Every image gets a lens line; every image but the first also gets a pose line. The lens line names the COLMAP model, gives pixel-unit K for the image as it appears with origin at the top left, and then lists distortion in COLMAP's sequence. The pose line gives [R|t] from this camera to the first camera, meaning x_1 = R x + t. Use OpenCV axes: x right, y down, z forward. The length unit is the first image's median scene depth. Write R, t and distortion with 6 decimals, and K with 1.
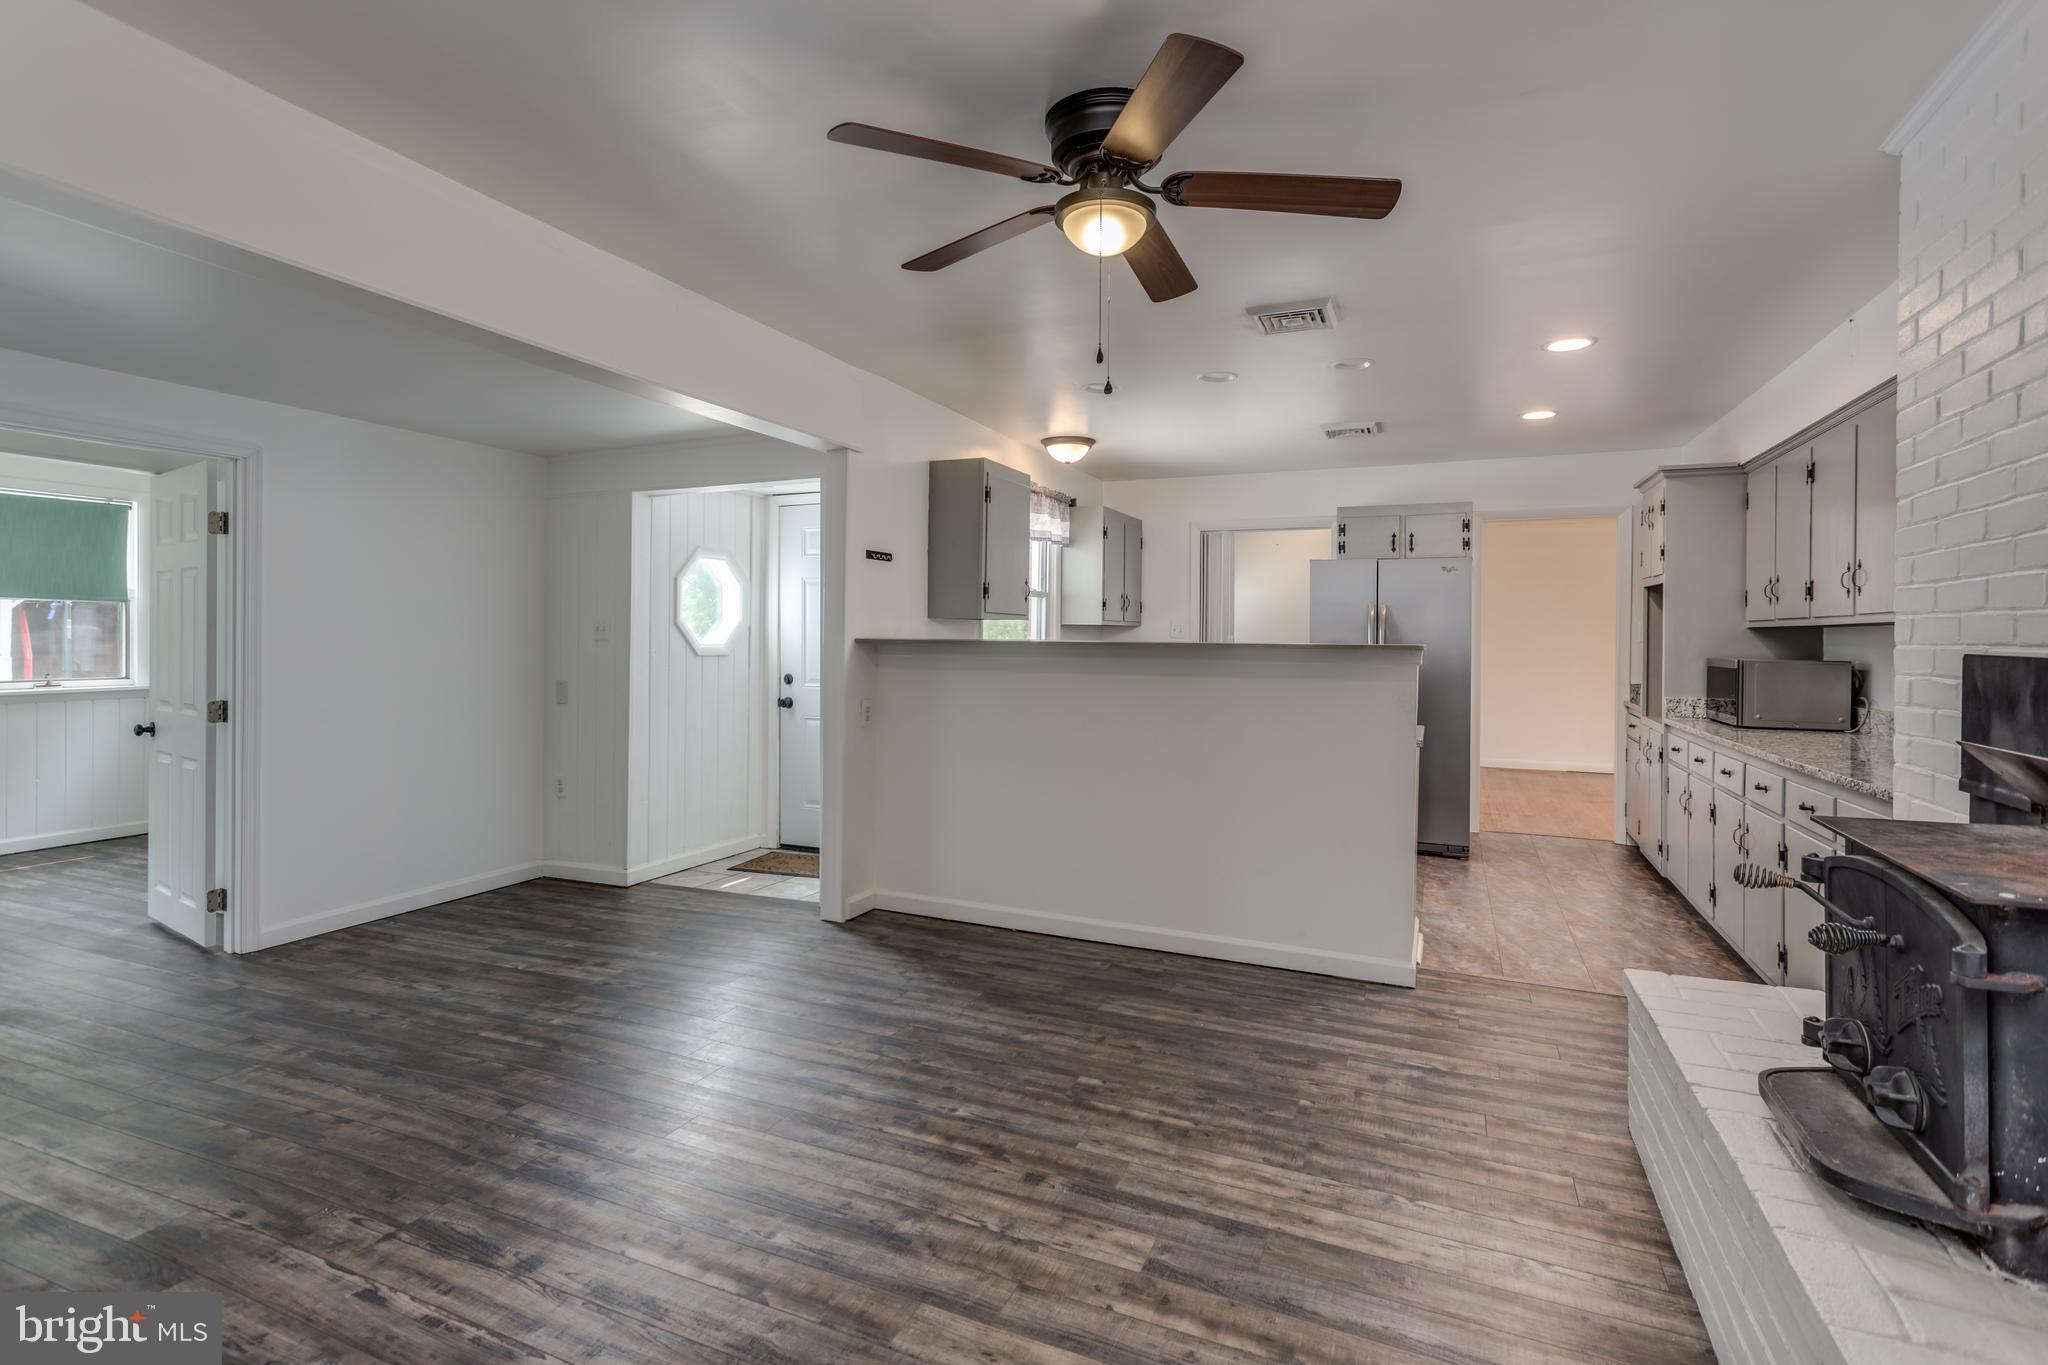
lens RADIAL K [[979.9, 0, 1020.7], [0, 979.9, 656.5], [0, 0, 1]] dist [0.006769, 0.000184]
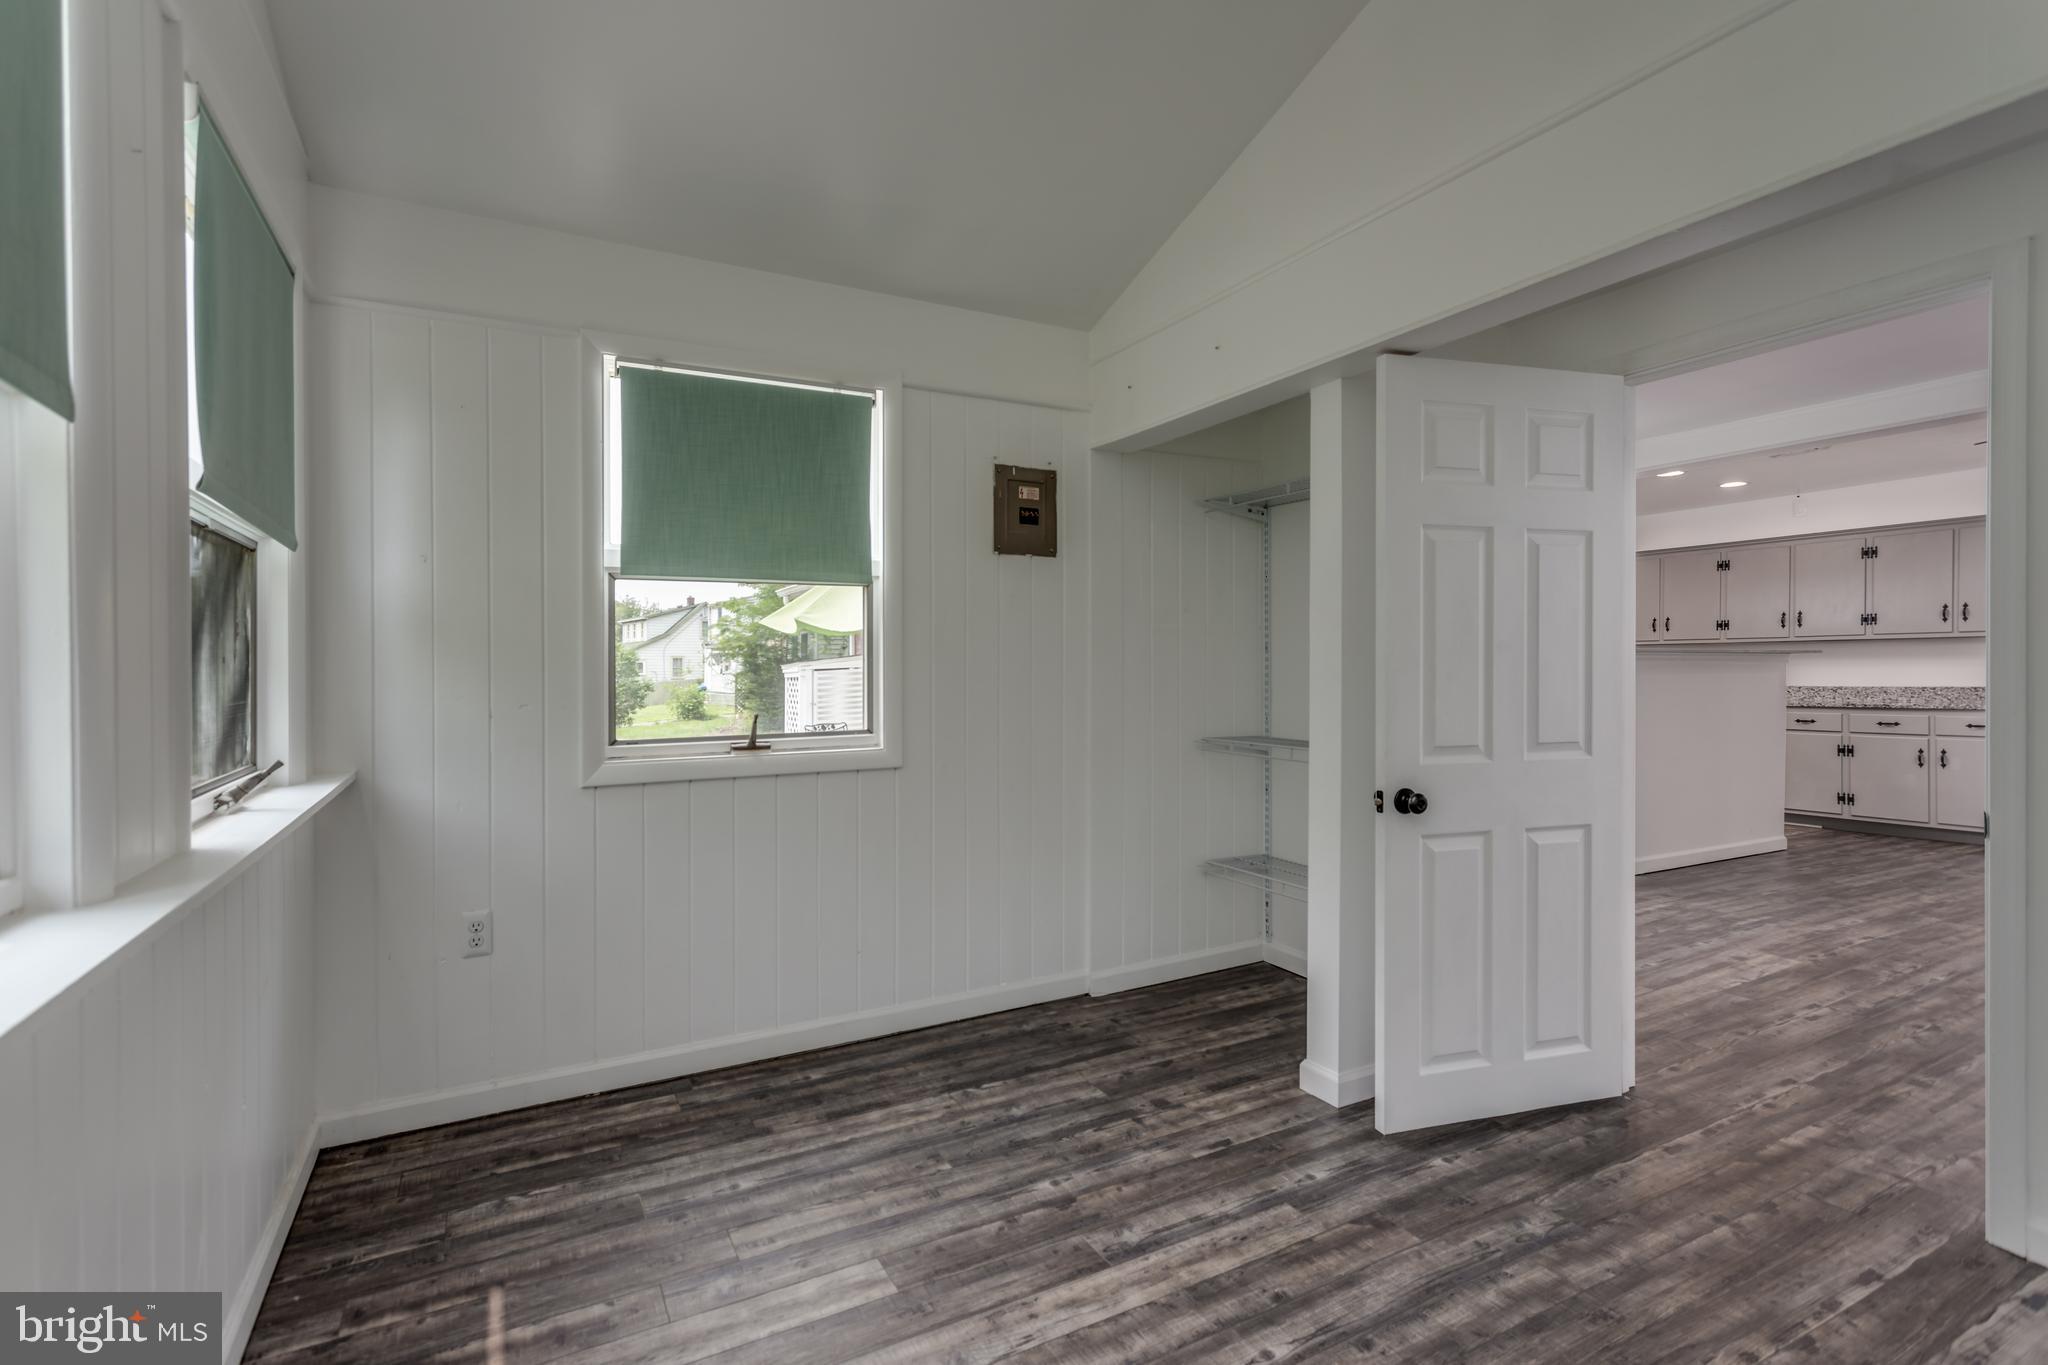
lens RADIAL K [[968.9, 0, 1011.7], [0, 968.9, 685.1], [0, 0, 1]] dist [0.004424, 0.000071]
pose [[0.615585, -0.024389, 0.787693, -2.716357], [0.023930, 0.999639, 0.012250, -0.009737], [-0.787707, 0.011309, 0.615946, 1.547797]]
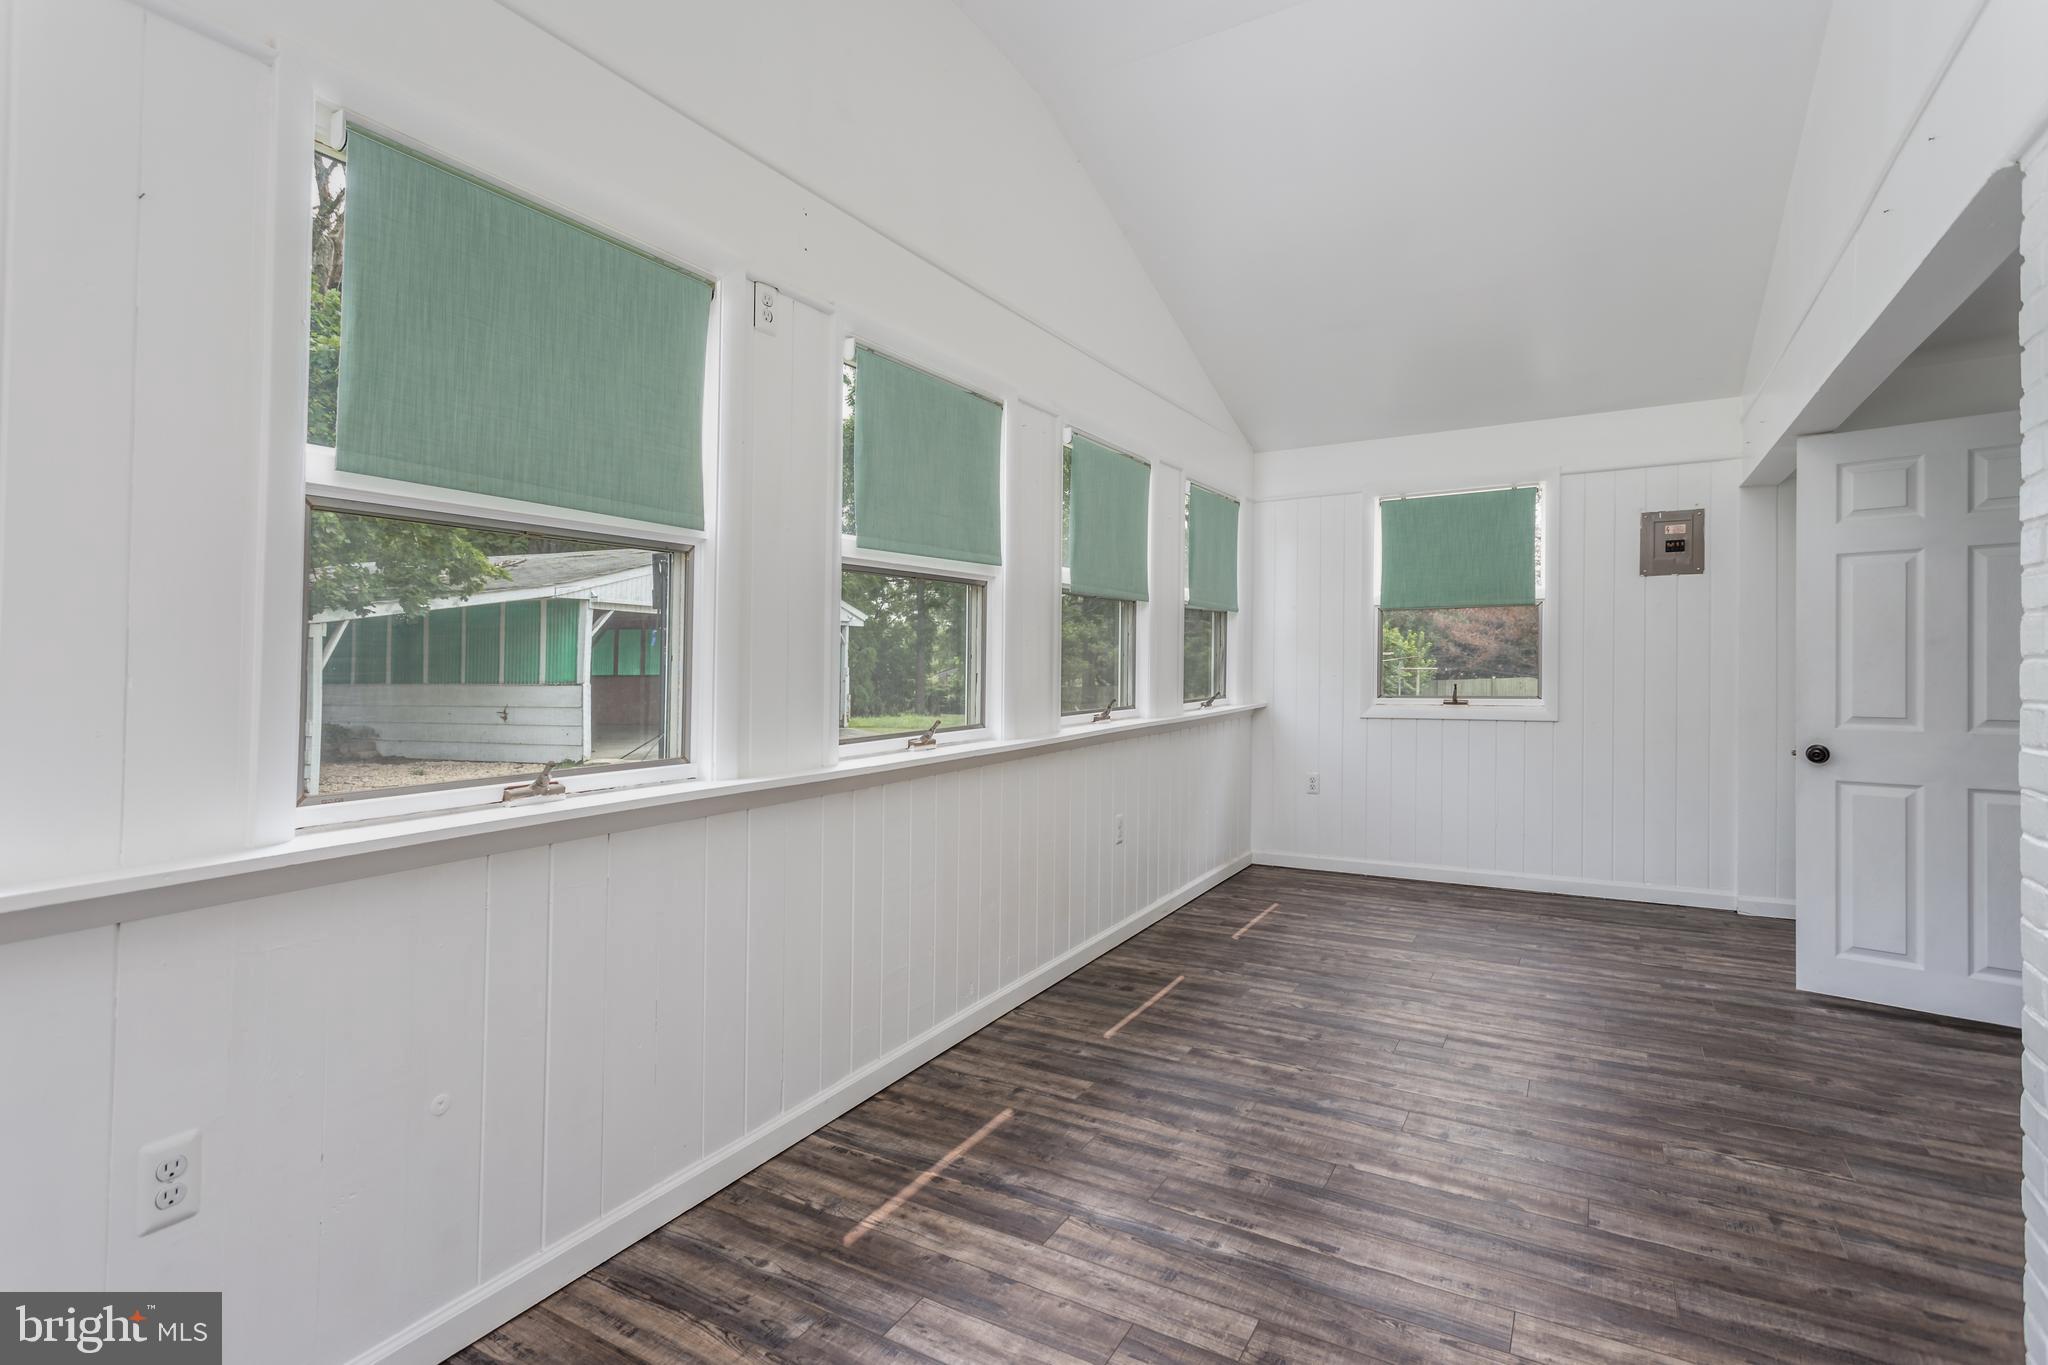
lens RADIAL K [[979.9, 0, 1020.7], [0, 979.9, 656.5], [0, 0, 1]] dist [0.006769, 0.000184]
pose [[0.992681, -0.011328, -0.120234, -2.639212], [0.008568, 0.999688, -0.023451, 0.017720], [0.120462, 0.022249, 0.992469, 0.261375]]
